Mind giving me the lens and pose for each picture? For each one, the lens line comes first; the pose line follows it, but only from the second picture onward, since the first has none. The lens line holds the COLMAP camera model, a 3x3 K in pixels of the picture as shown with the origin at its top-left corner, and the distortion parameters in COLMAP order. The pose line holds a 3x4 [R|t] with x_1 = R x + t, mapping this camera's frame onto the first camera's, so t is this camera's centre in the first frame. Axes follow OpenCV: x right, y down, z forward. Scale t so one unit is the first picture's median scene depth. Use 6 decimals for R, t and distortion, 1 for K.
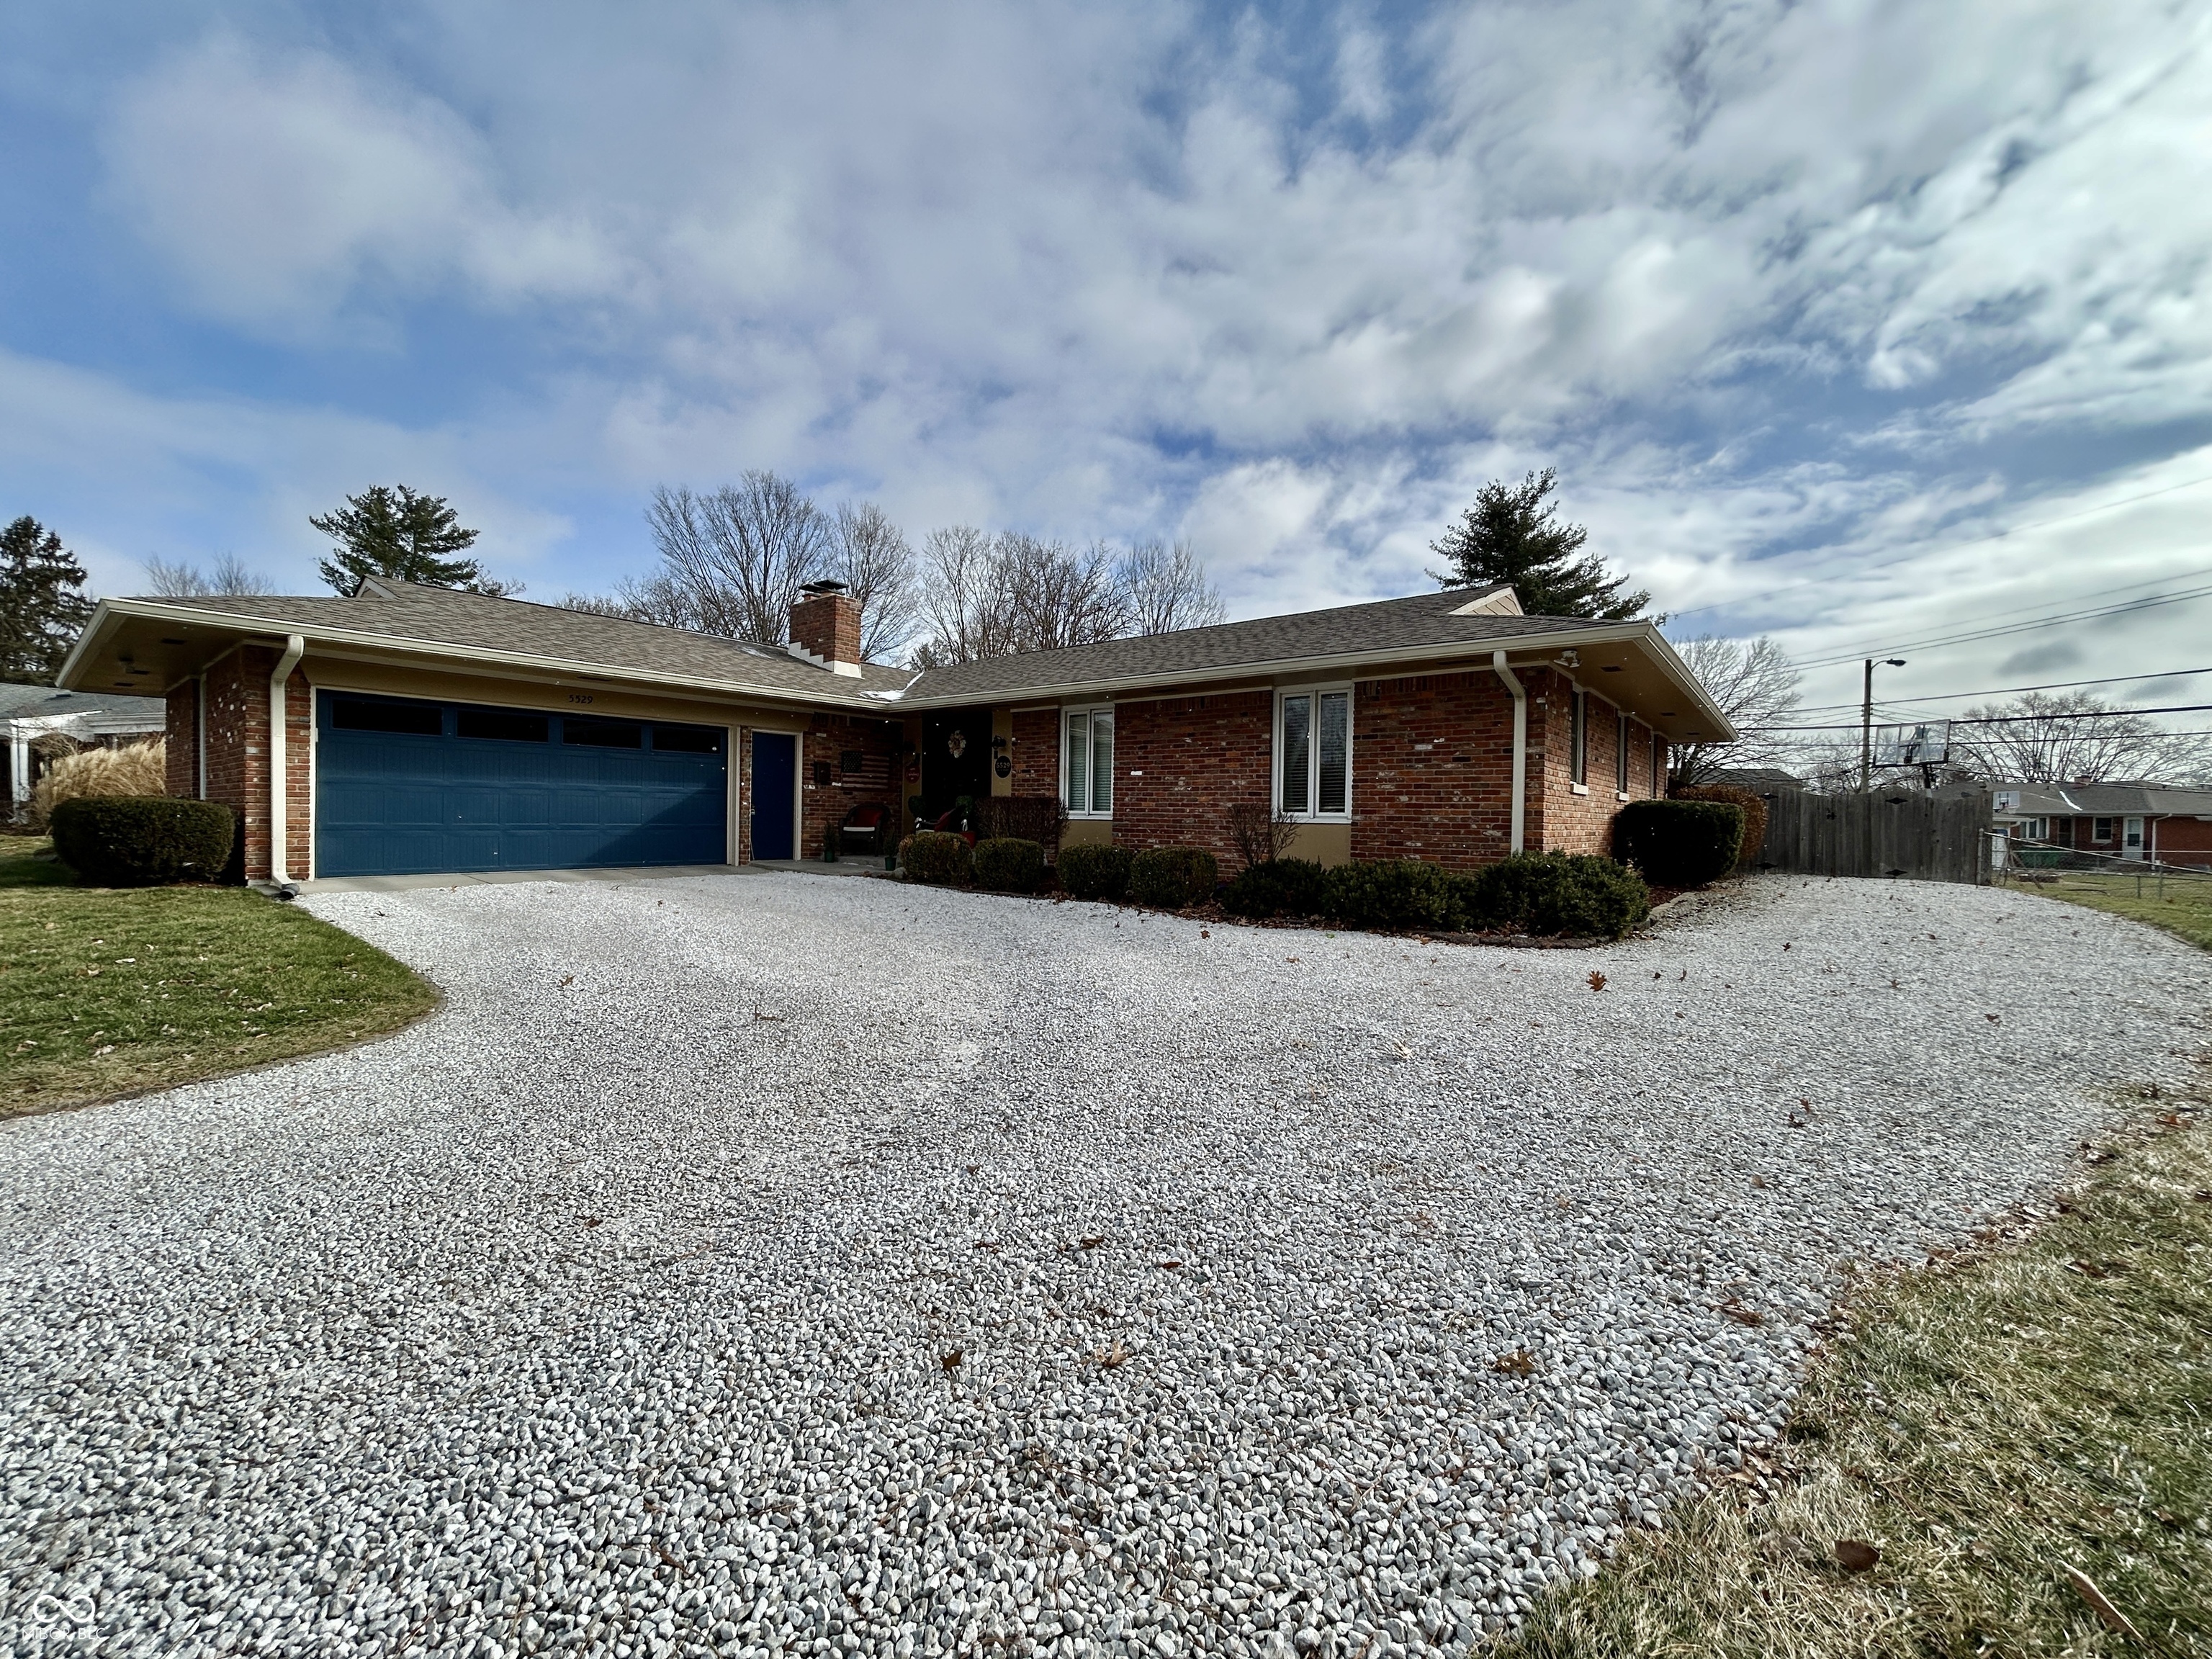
lens RADIAL K [[898.3, 0, 1119.7], [0, 898.3, 837.5], [0, 0, 1]] dist [0.002734, -0.001741]
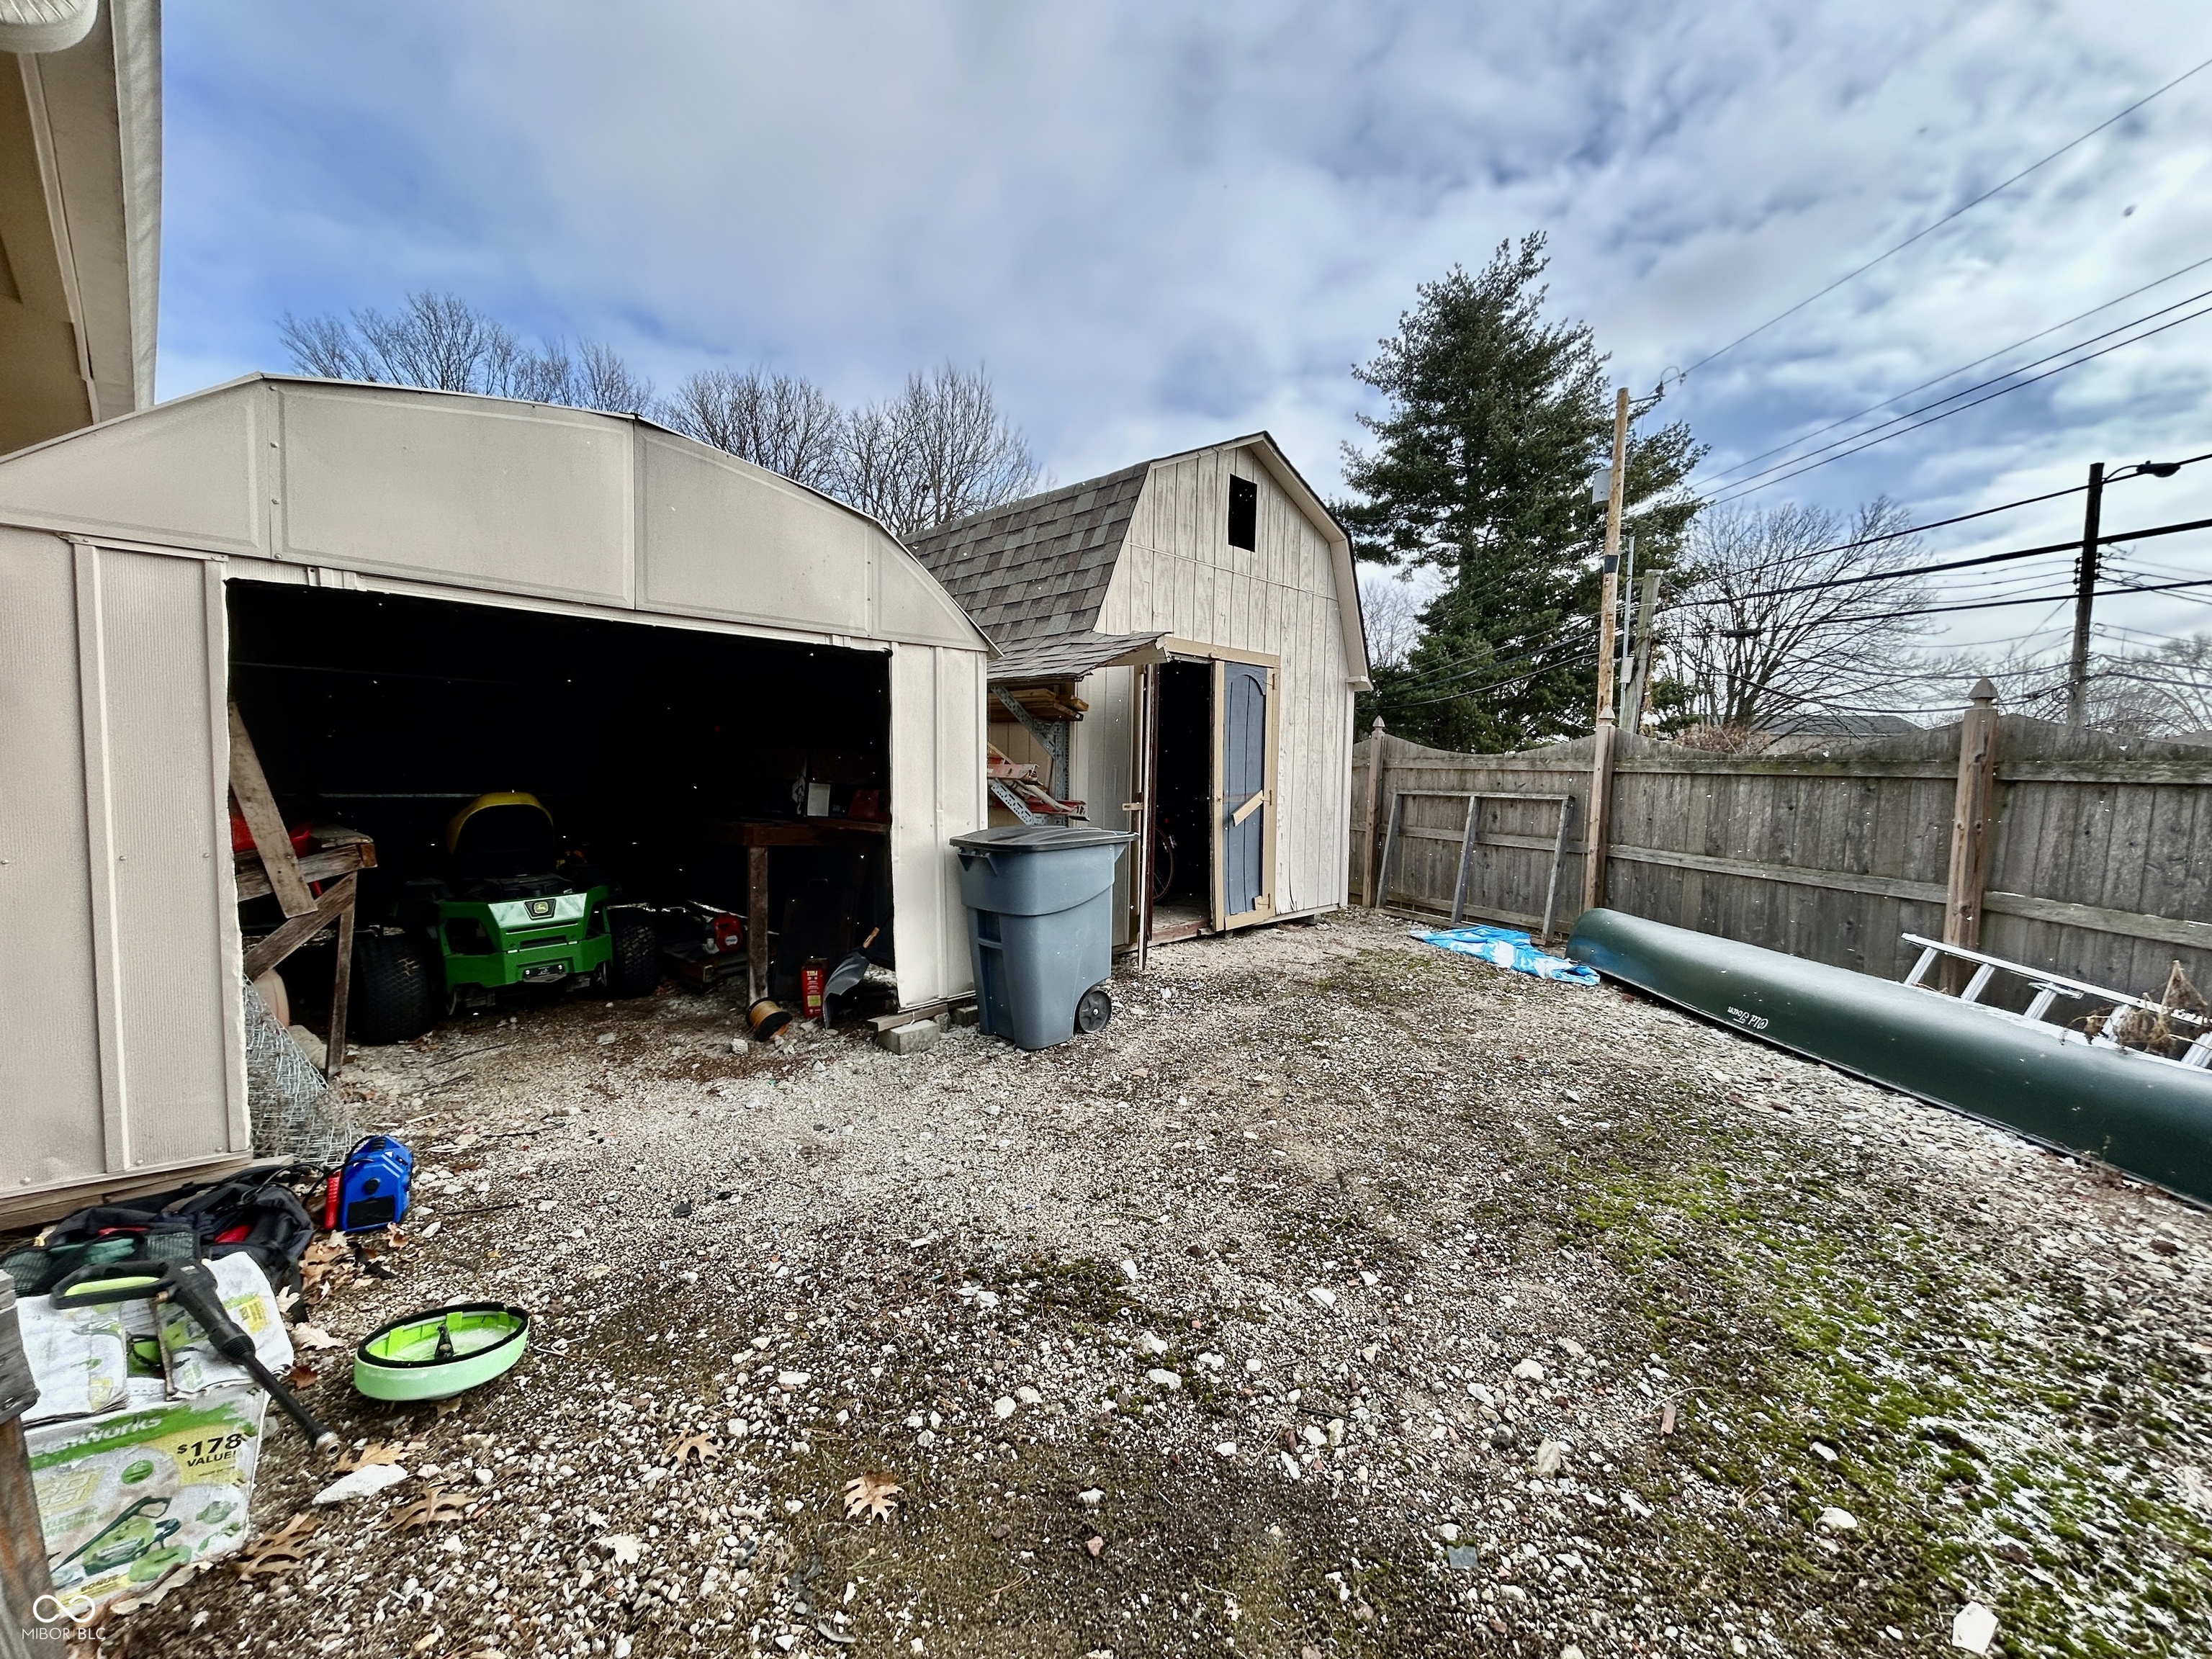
lens RADIAL K [[898.3, 0, 1102.2], [0, 898.3, 838.6], [0, 0, 1]] dist [0.002734, -0.001741]
pose [[0.995972, 0.016208, -0.088187, 0.857897], [-0.011352, 0.998405, 0.055296, -0.042291], [0.088943, -0.054072, 0.994568, 1.140491]]
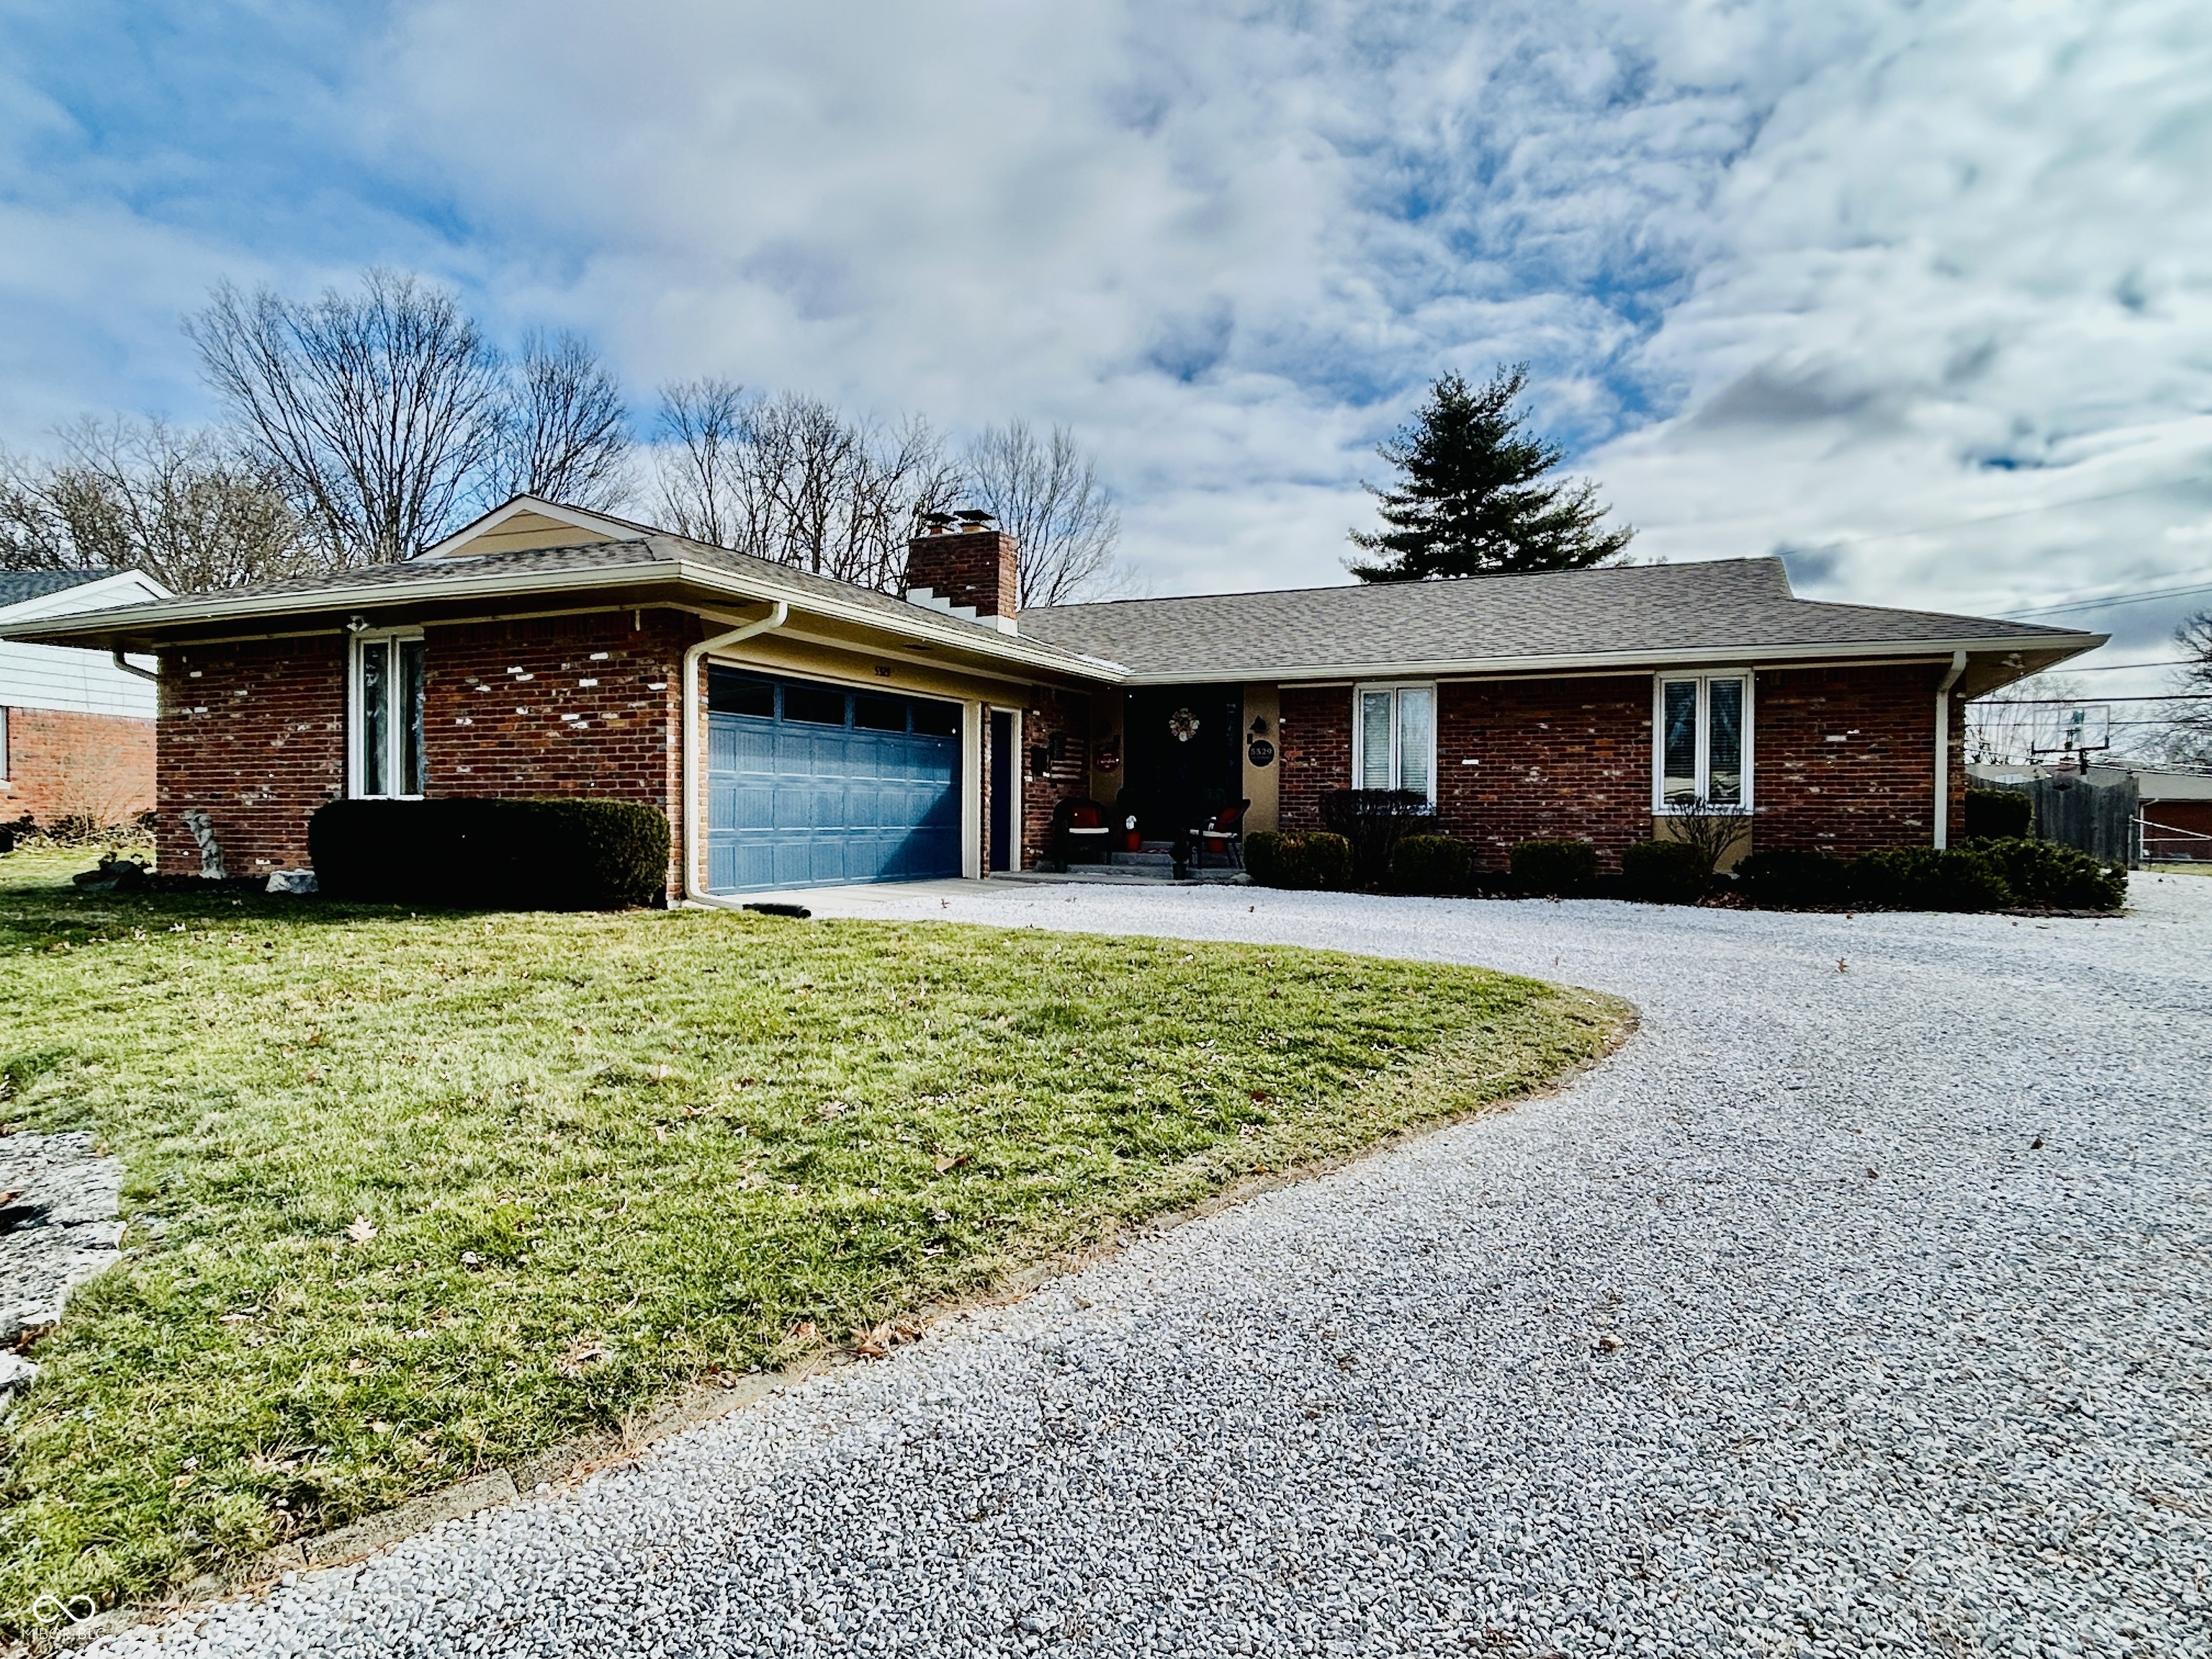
lens RADIAL K [[1329.4, 0, 1127.1], [0, 1329.4, 829.6], [0, 0, 1]] dist [-0.032028, 0.000960]
pose [[0.970295, -0.014720, 0.241476, -0.541570], [0.016754, 0.999839, -0.006372, -0.001941], [-0.241343, 0.010228, 0.970386, -0.159391]]
